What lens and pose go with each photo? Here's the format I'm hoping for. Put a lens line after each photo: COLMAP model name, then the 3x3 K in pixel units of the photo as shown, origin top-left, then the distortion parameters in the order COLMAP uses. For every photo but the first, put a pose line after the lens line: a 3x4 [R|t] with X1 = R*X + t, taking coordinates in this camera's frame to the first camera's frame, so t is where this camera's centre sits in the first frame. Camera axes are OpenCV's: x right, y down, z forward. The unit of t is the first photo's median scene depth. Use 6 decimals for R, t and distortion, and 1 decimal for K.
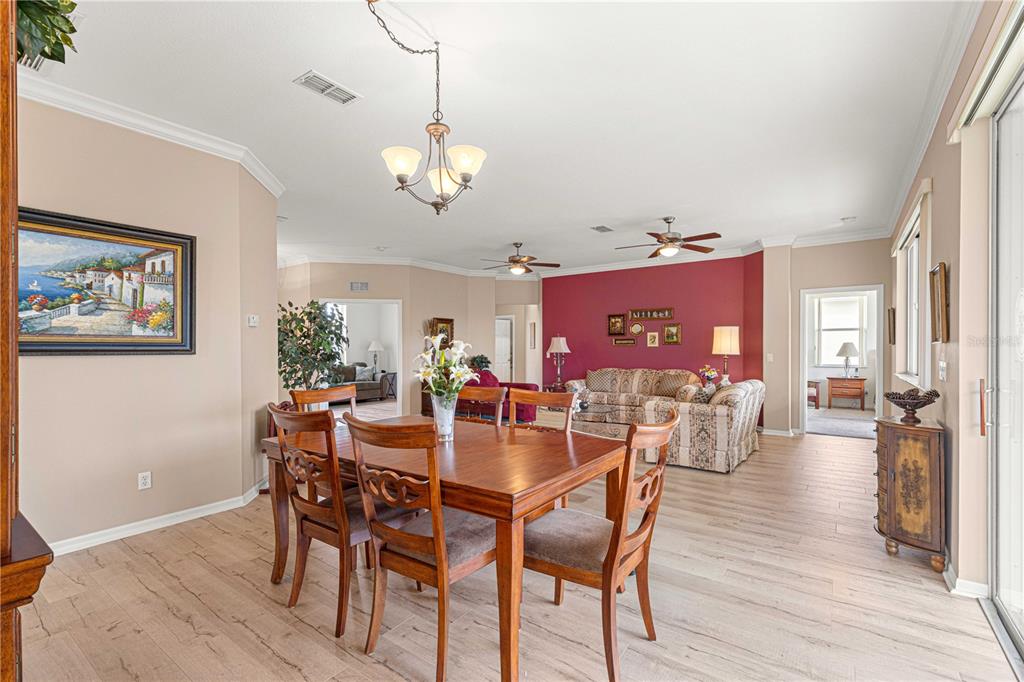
lens RADIAL K [[461.3, 0, 505.3], [0, 461.3, 345.4], [0, 0, 1]] dist [0.005237, -0.000271]
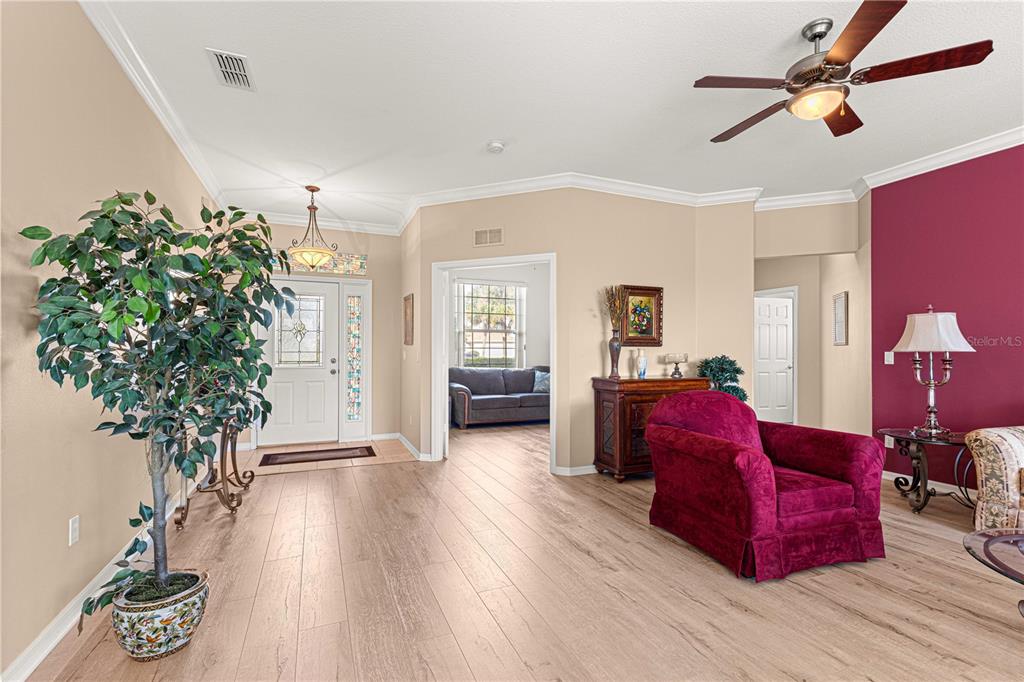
lens RADIAL K [[461.3, 0, 515.6], [0, 461.3, 349.4], [0, 0, 1]] dist [0.005237, -0.000271]
pose [[0.873616, -0.000337, -0.486616, -0.003468], [0.000918, 0.999999, 0.000954, 0.013224], [0.486615, -0.001280, 0.873616, 0.476356]]
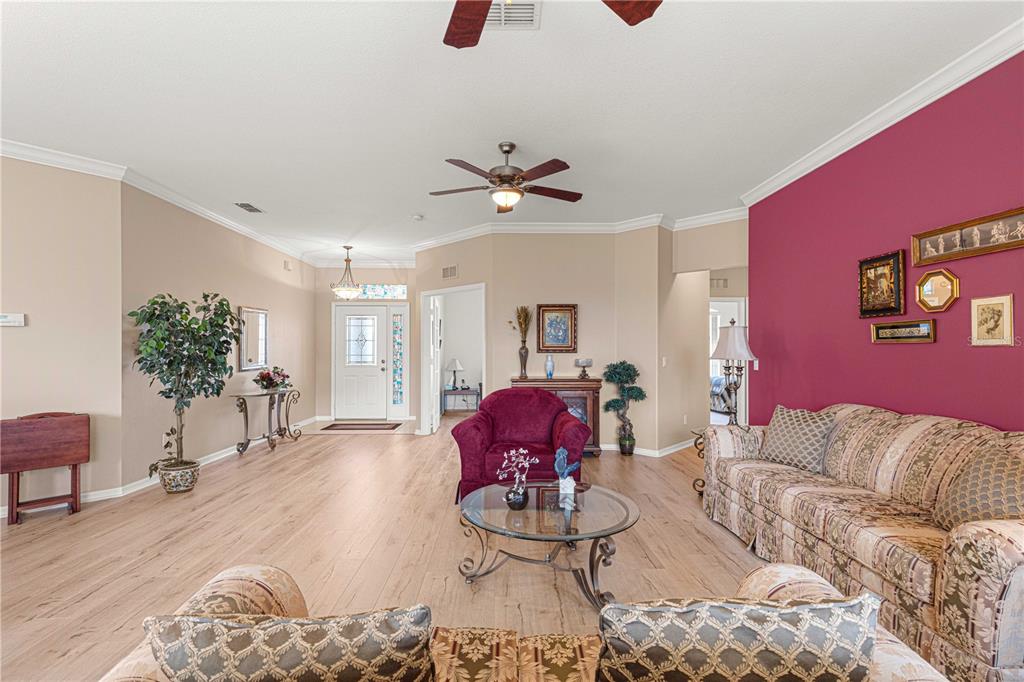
lens RADIAL K [[461.3, 0, 514.5], [0, 461.3, 345.5], [0, 0, 1]] dist [0.005237, -0.000271]
pose [[0.630202, -0.005515, -0.776412, 0.336499], [0.004834, 0.999983, -0.003180, 0.001886], [0.776416, -0.001749, 0.630218, 0.548196]]
